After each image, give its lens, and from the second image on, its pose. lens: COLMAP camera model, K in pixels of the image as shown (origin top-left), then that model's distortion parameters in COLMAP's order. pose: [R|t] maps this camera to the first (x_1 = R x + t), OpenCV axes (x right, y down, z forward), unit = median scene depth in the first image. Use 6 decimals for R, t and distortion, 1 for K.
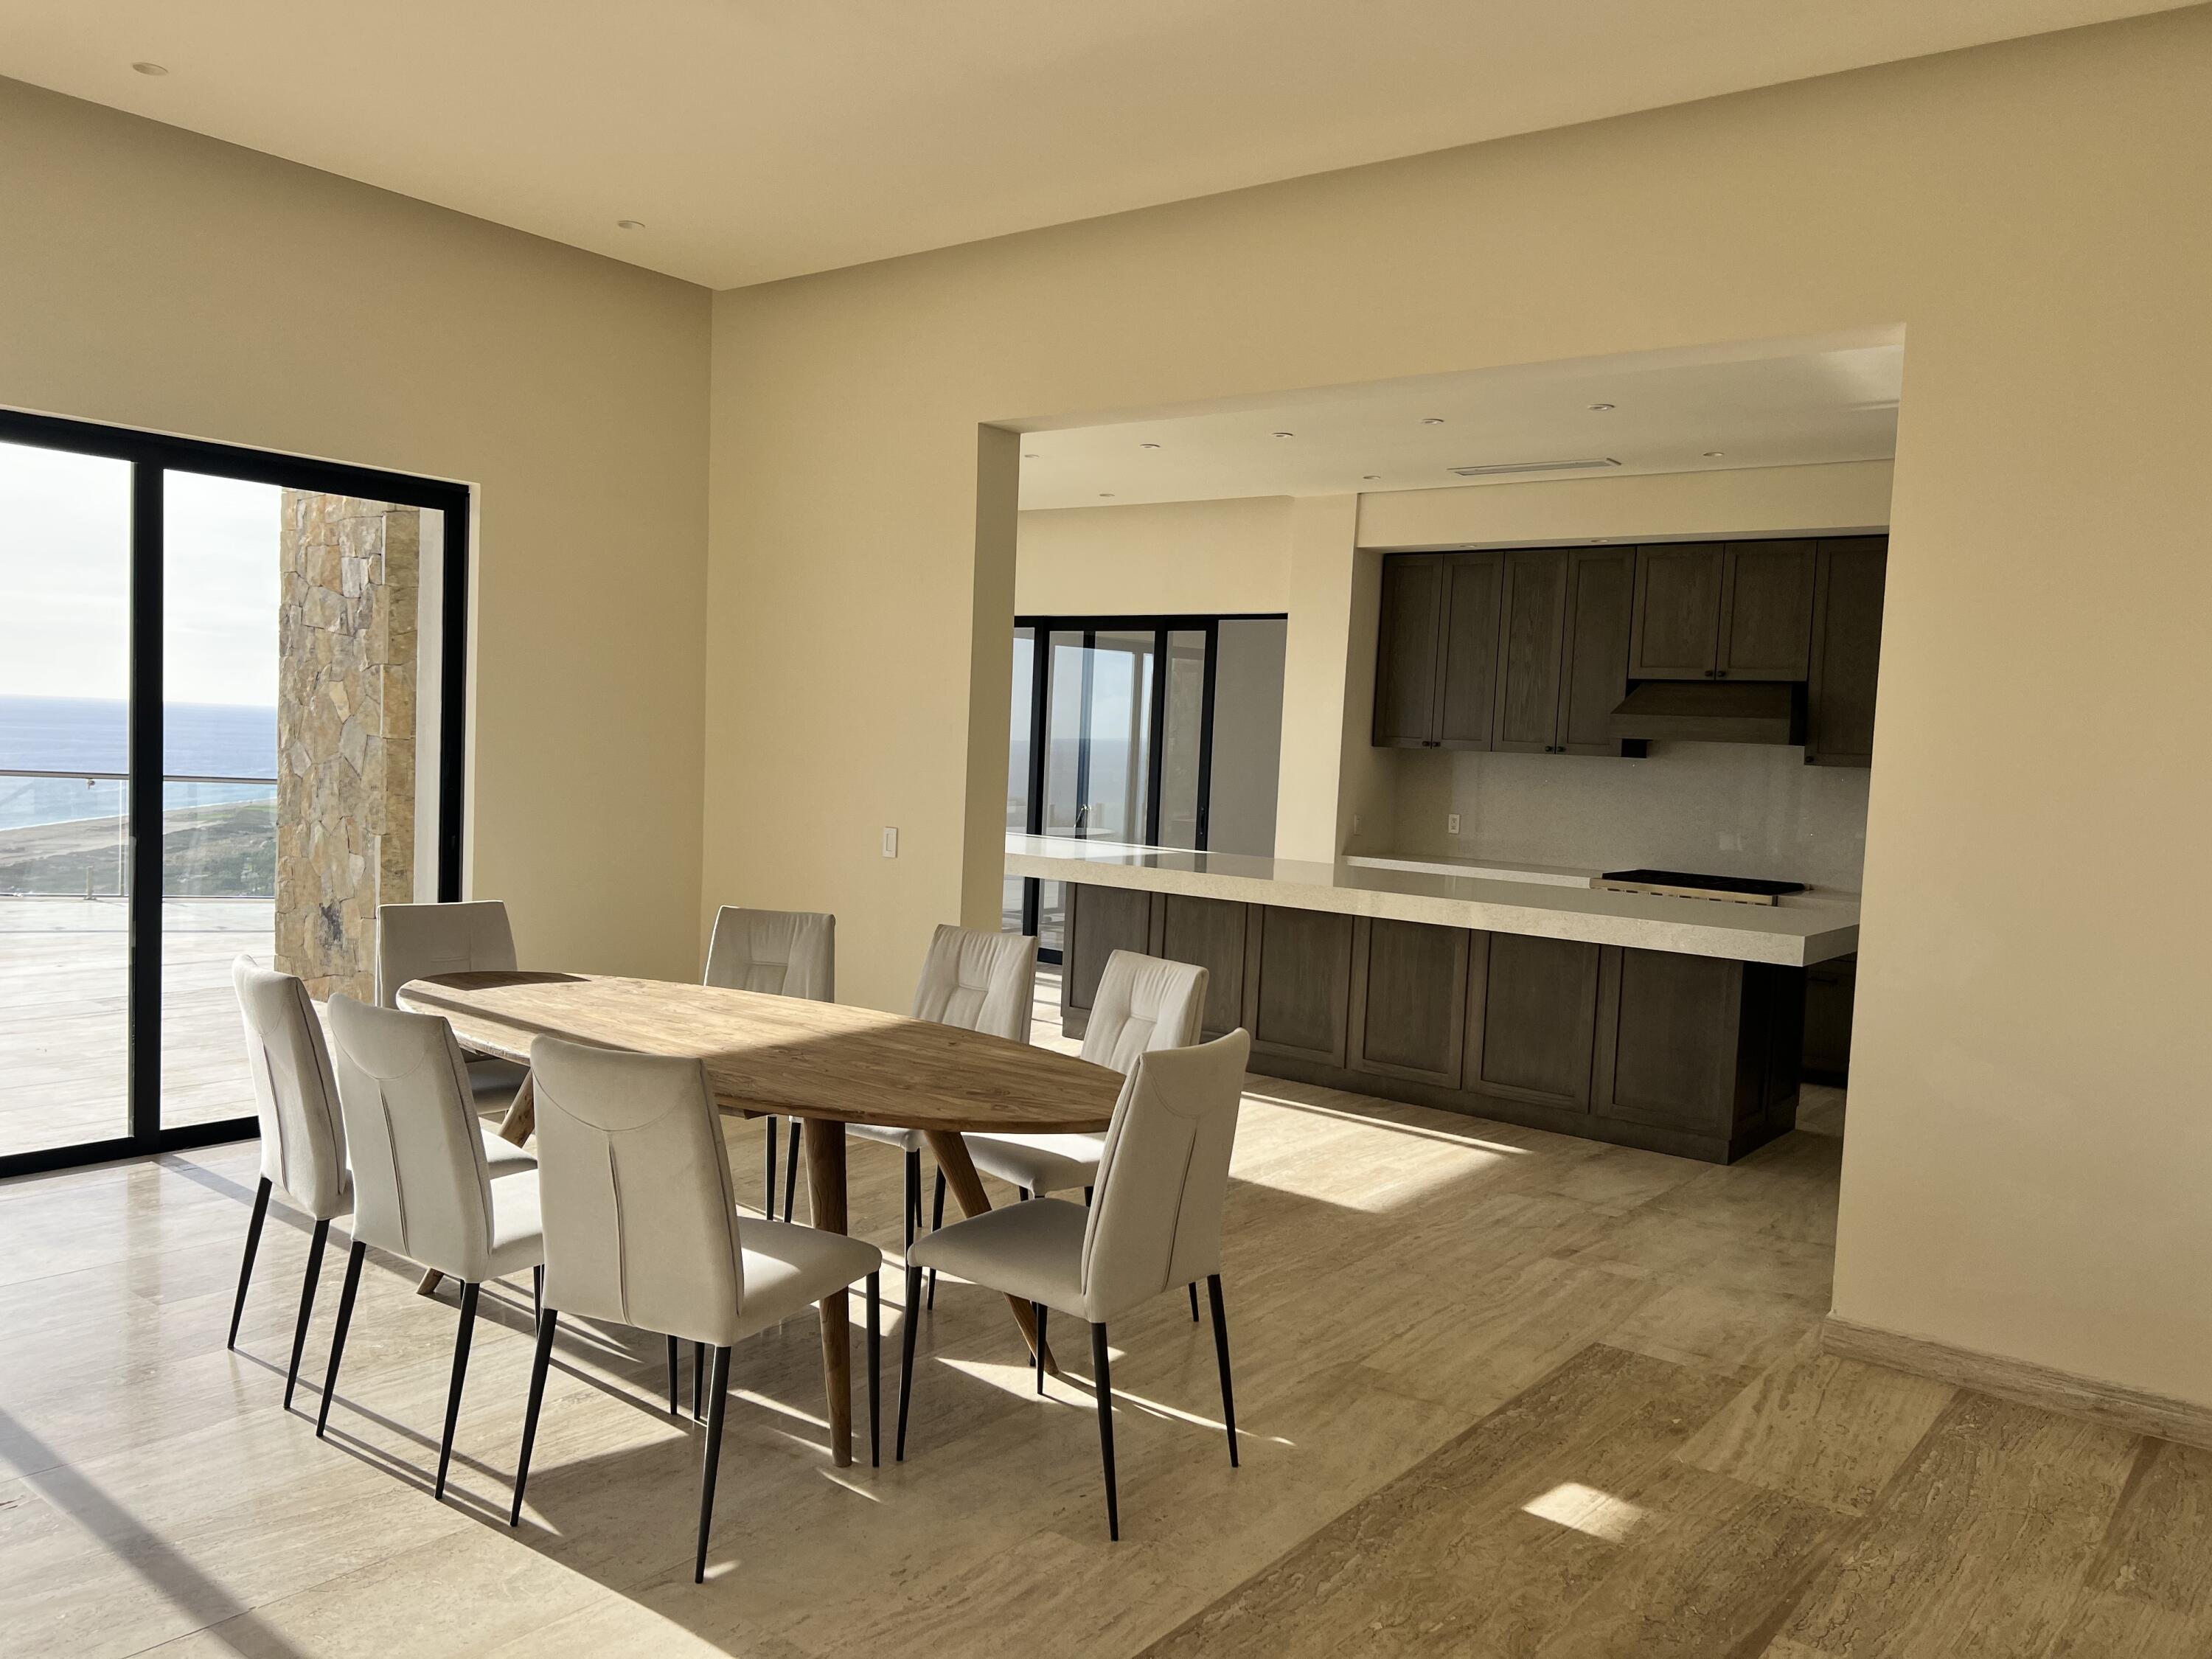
lens RADIAL K [[1683.8, 0, 1117.6], [0, 1683.8, 829.3], [0, 0, 1]] dist [0.081477, -0.079896]
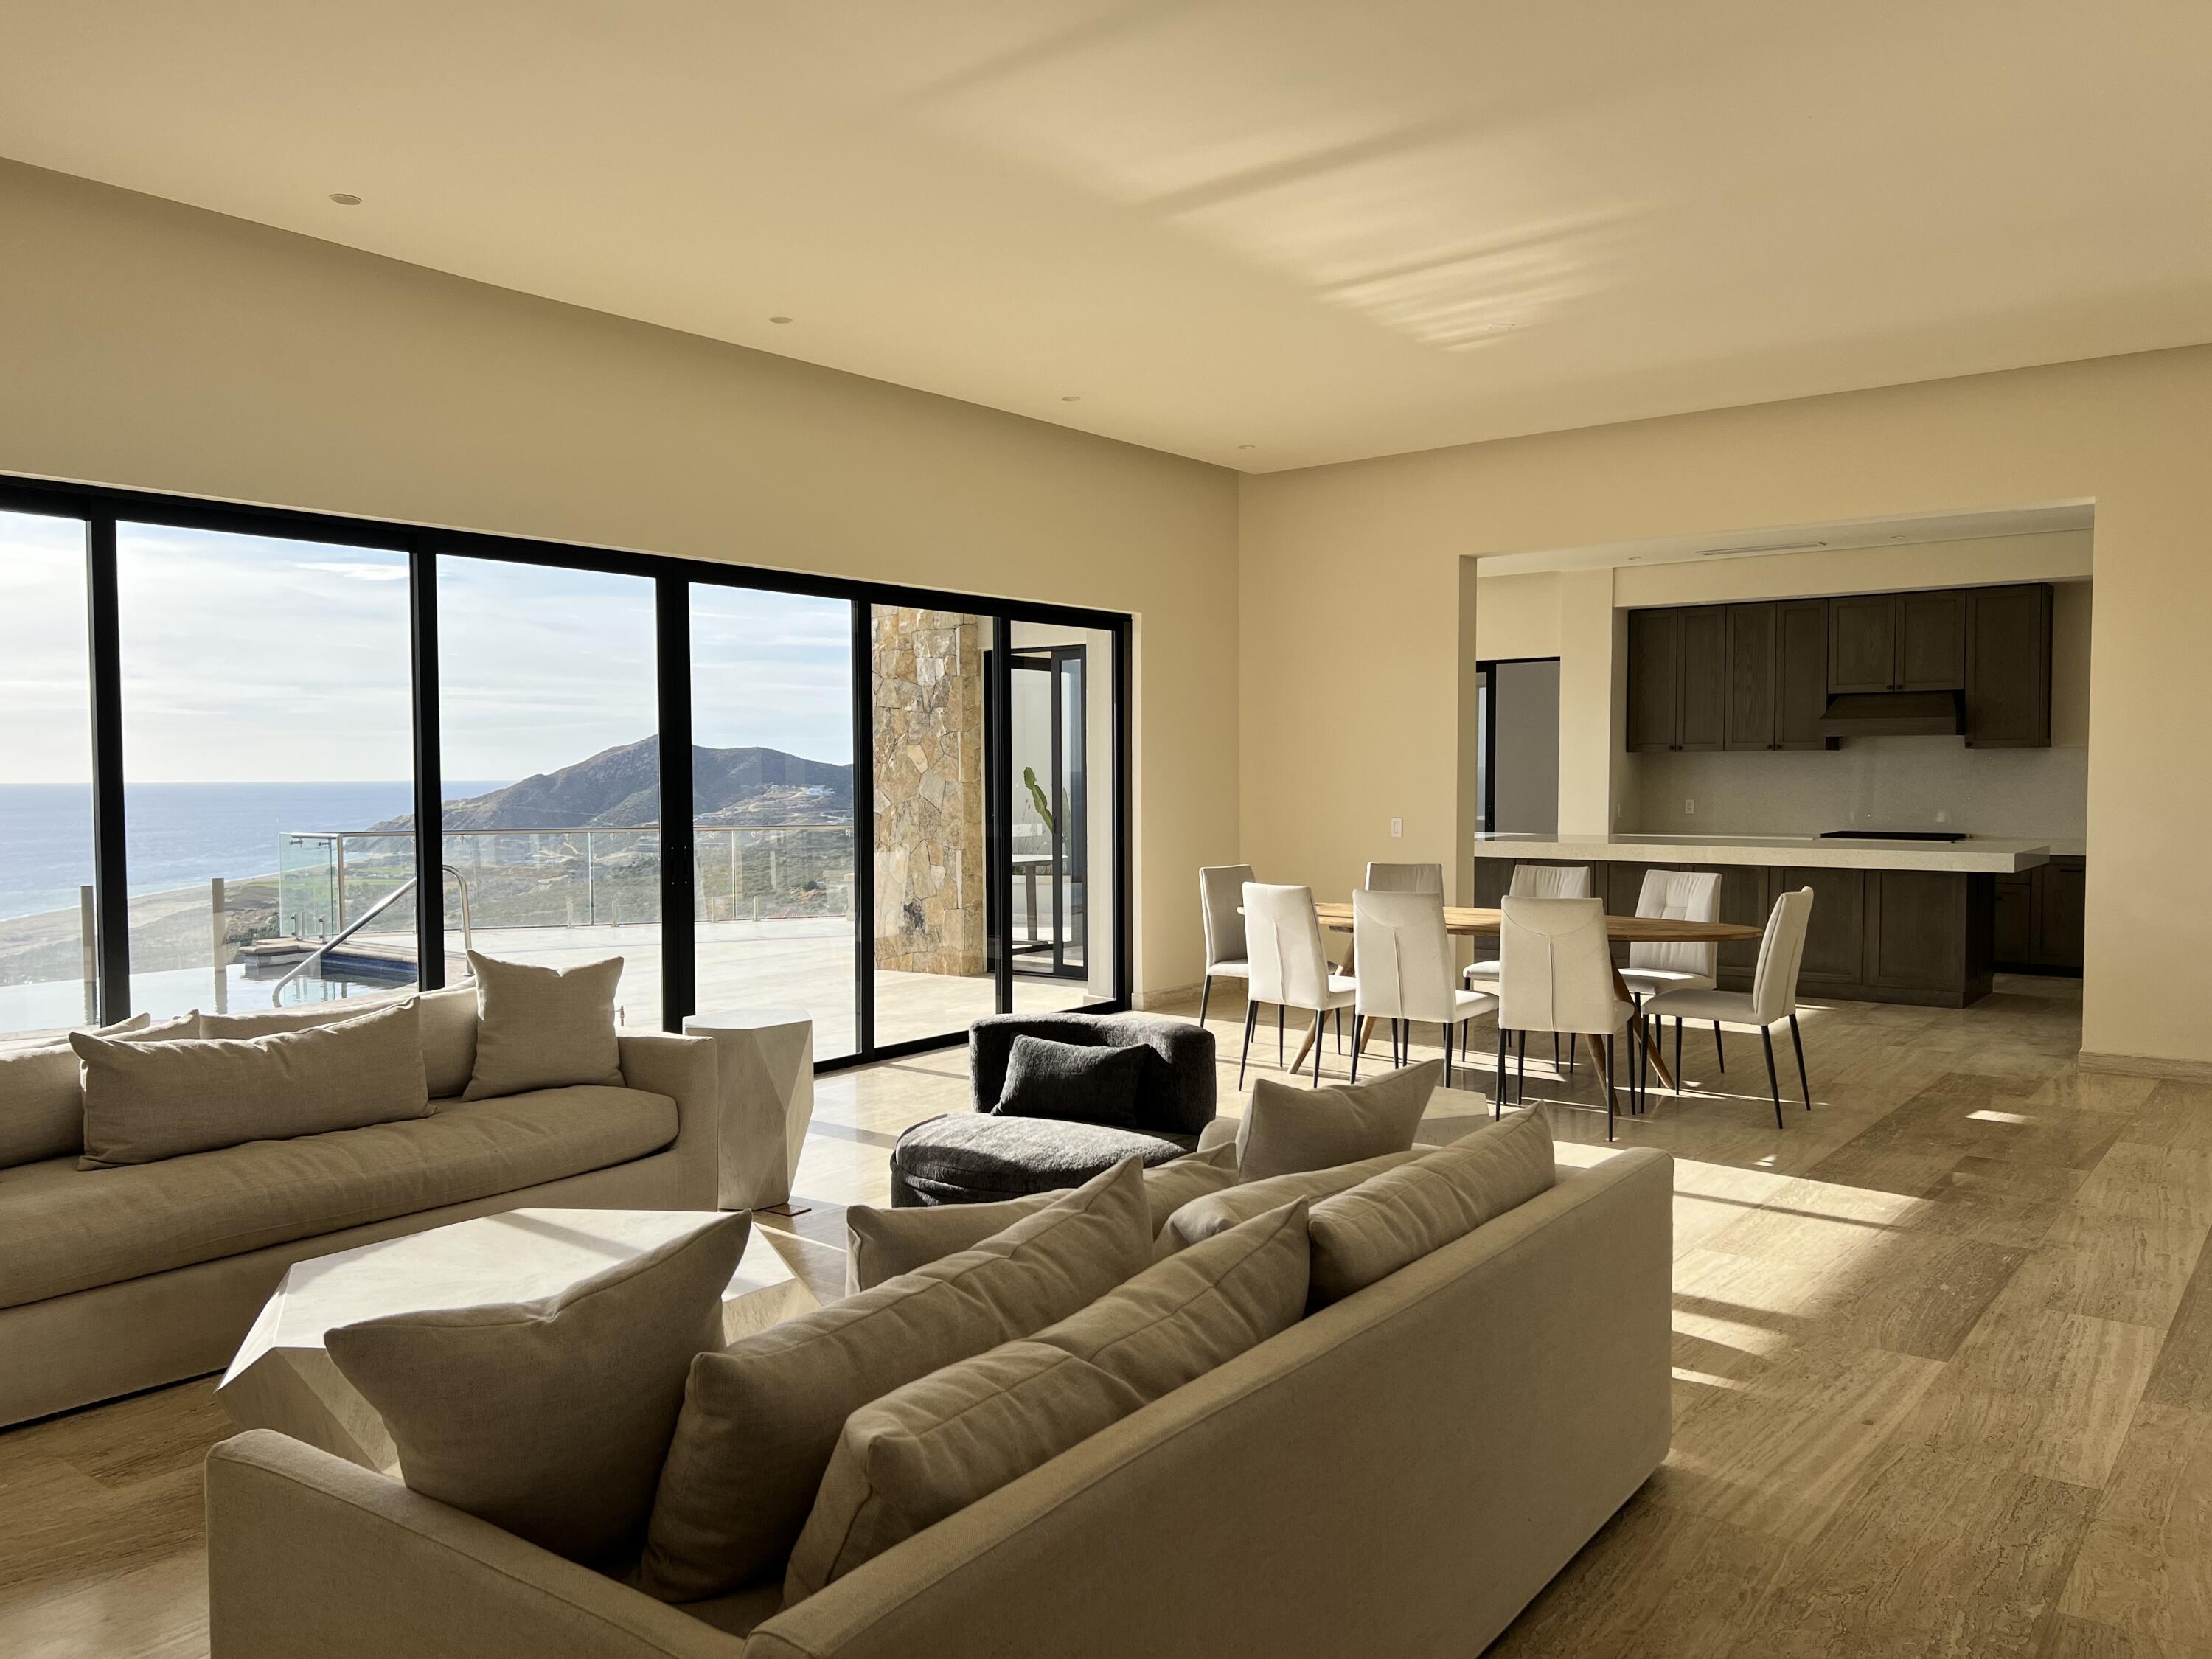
lens RADIAL K [[1683.8, 0, 1094.7], [0, 1683.8, 856.5], [0, 0, 1]] dist [0.081477, -0.079896]
pose [[0.998674, -0.051074, -0.006414, -0.306833], [0.051050, 0.998689, -0.003823, 0.019703], [0.006601, 0.003491, 0.999972, -0.413441]]
